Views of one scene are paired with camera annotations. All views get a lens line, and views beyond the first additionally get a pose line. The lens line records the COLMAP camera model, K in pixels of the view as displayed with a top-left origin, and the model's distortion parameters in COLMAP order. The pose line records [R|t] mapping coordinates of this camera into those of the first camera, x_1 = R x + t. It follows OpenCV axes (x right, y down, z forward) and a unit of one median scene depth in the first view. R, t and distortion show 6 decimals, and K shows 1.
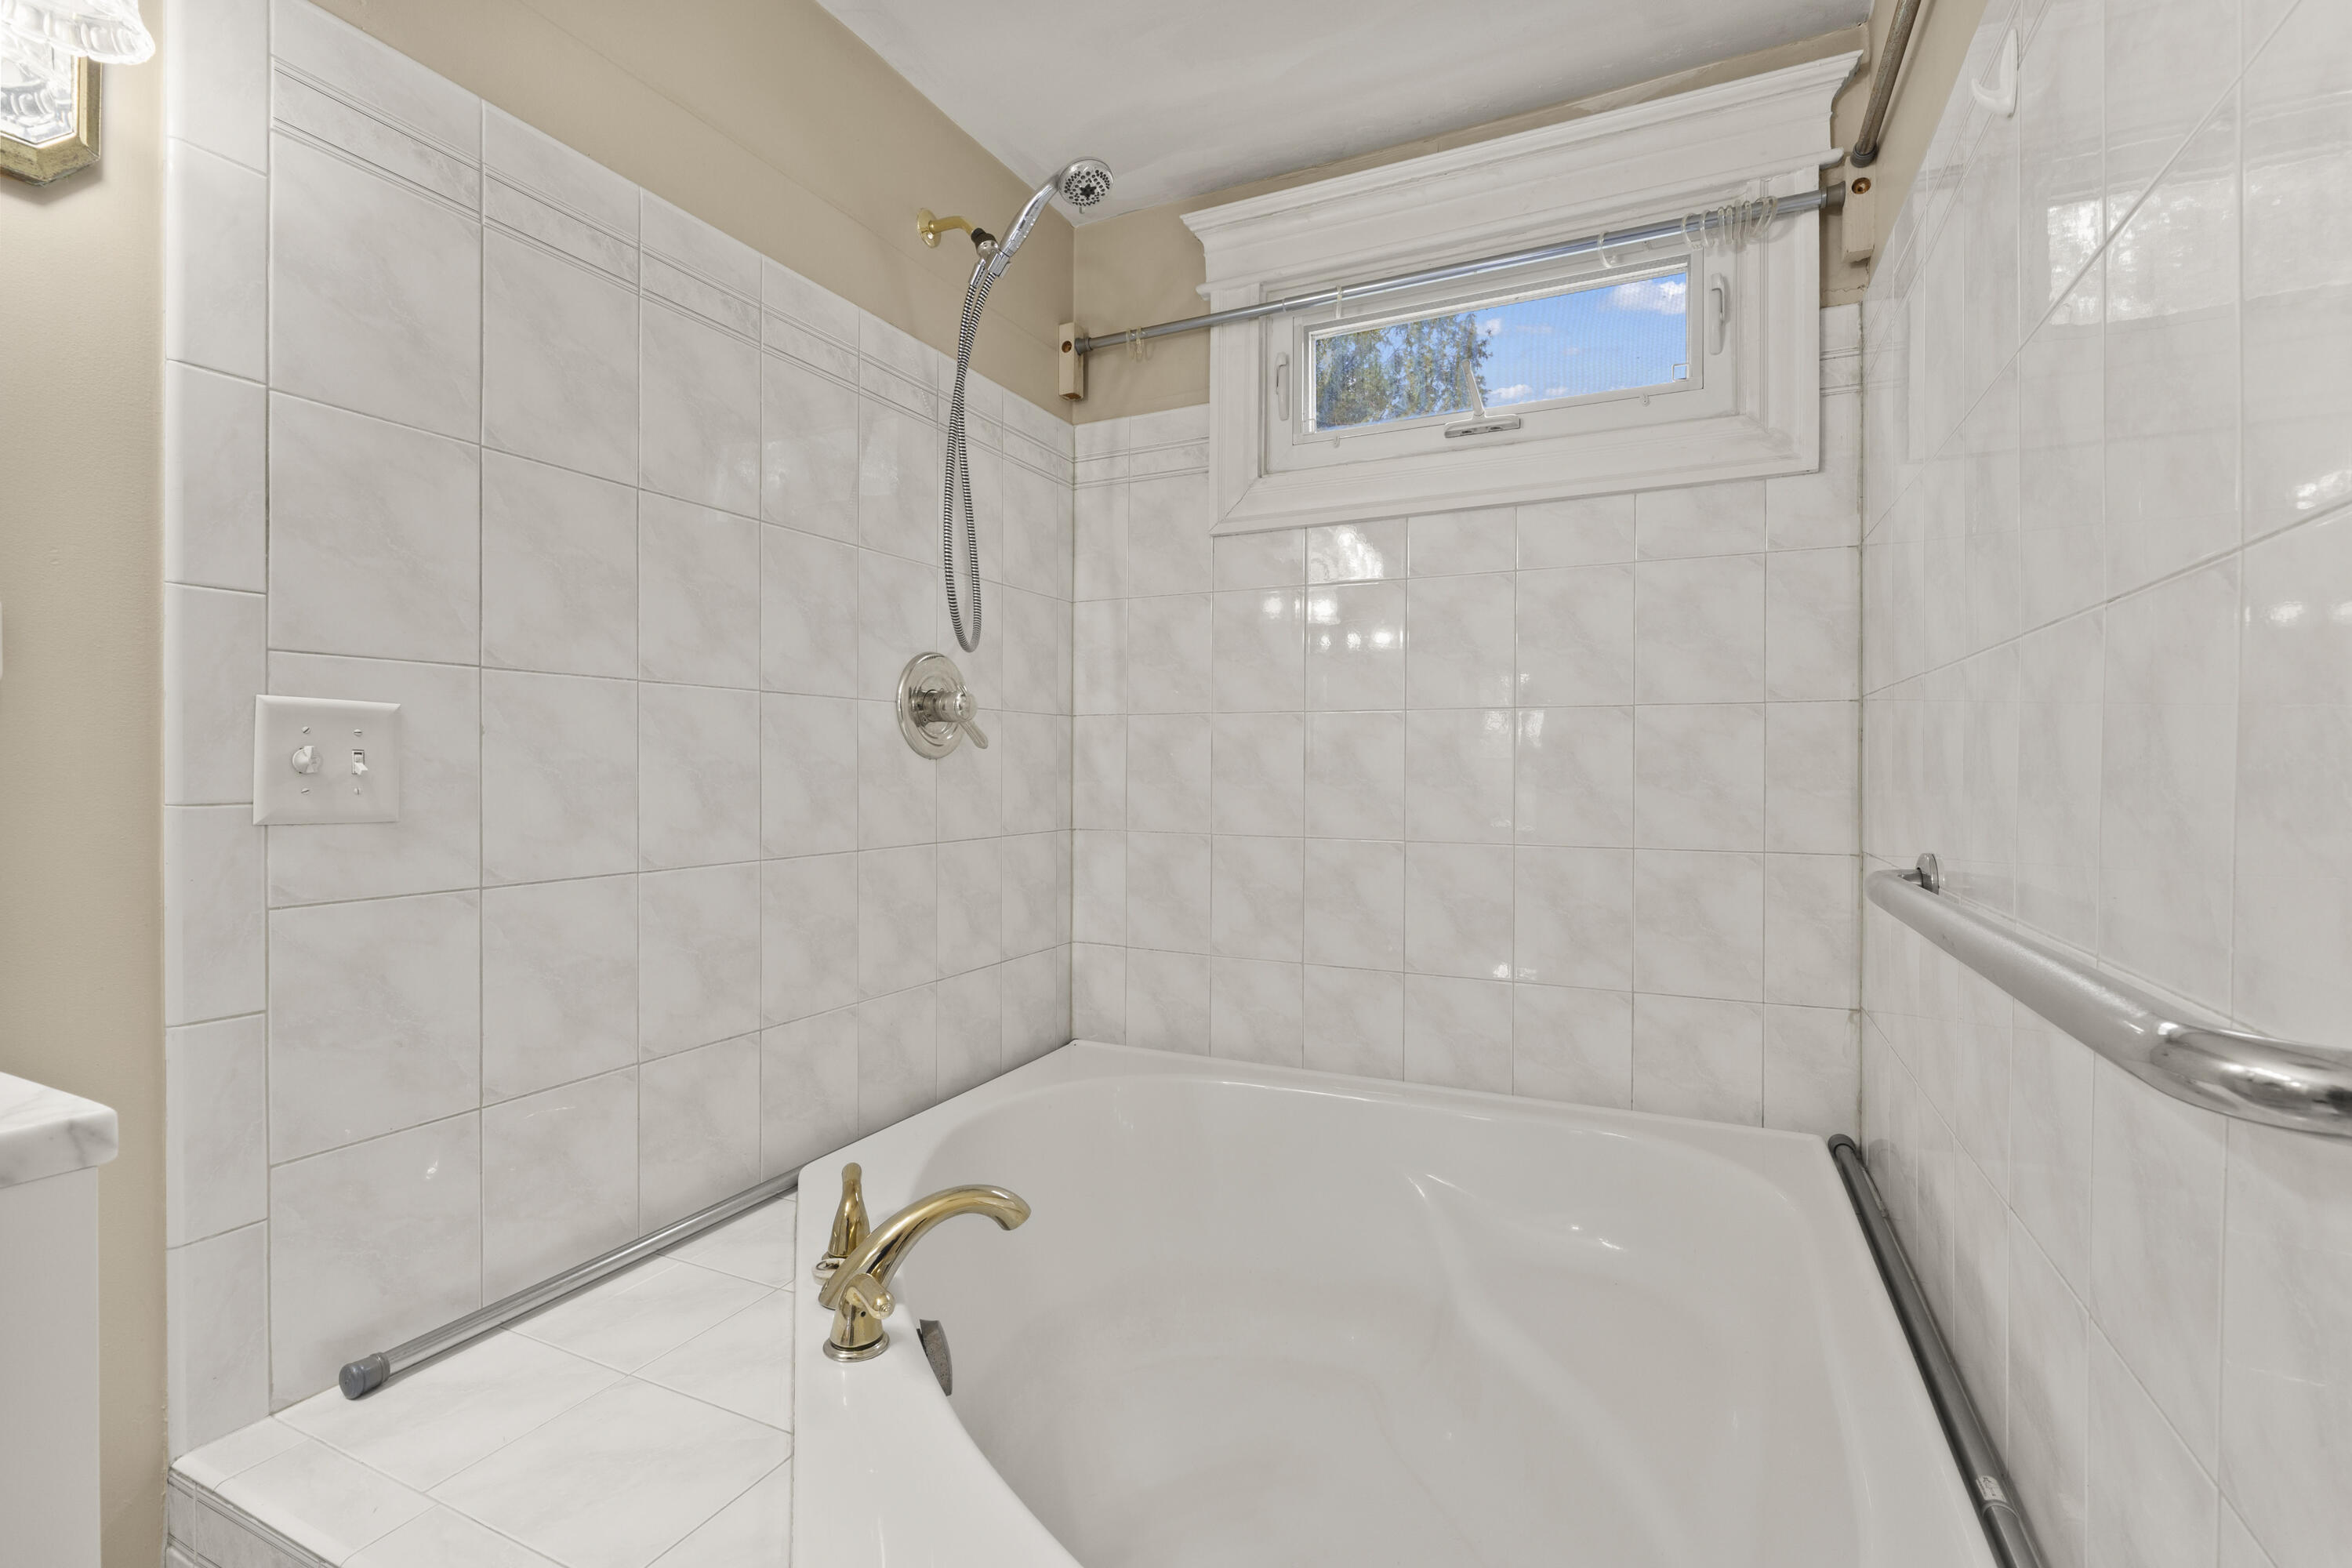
lens RADIAL K [[1058.5, 0, 1167.7], [0, 1058.5, 775.4], [0, 0, 1]] dist [-0.005187, -0.001052]
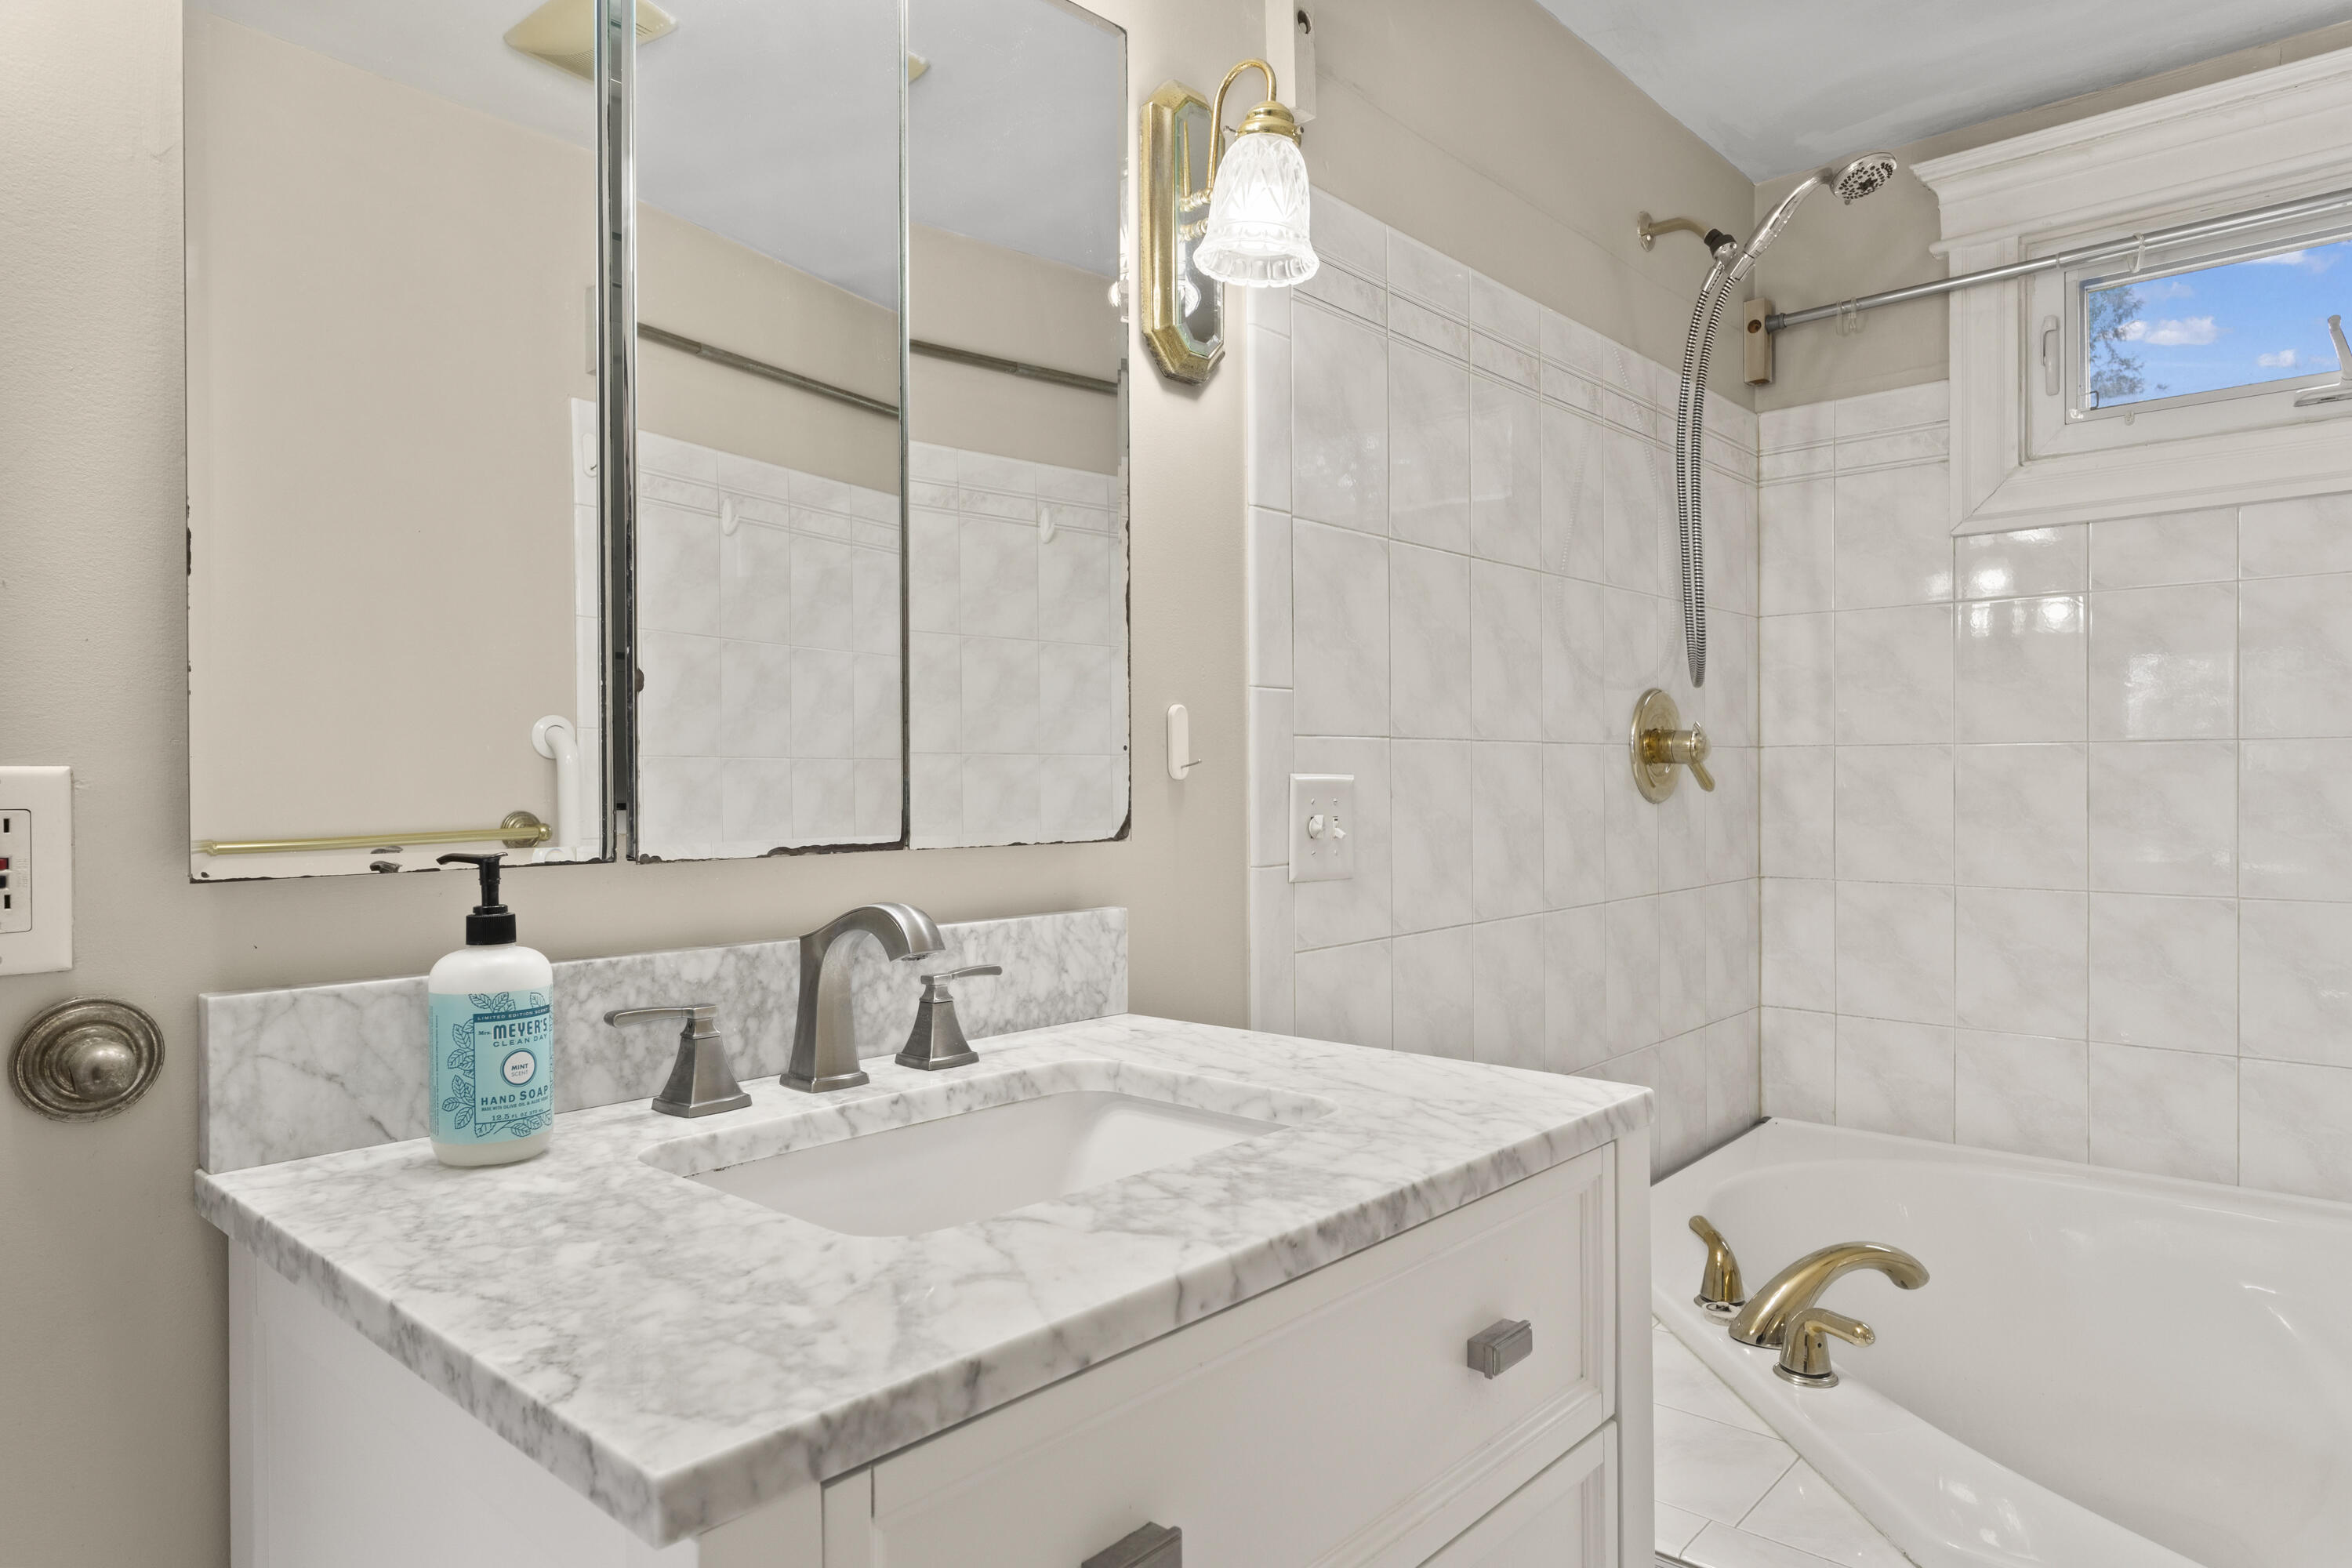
lens RADIAL K [[1414.3, 0, 1171.7], [0, 1414.3, 791.3], [0, 0, 1]] dist [-0.004219, 0.007855]
pose [[0.962650, -0.008491, -0.270617, -0.263283], [0.009142, 0.999958, 0.001148, -0.028108], [0.270596, -0.003579, 0.962686, -0.276533]]
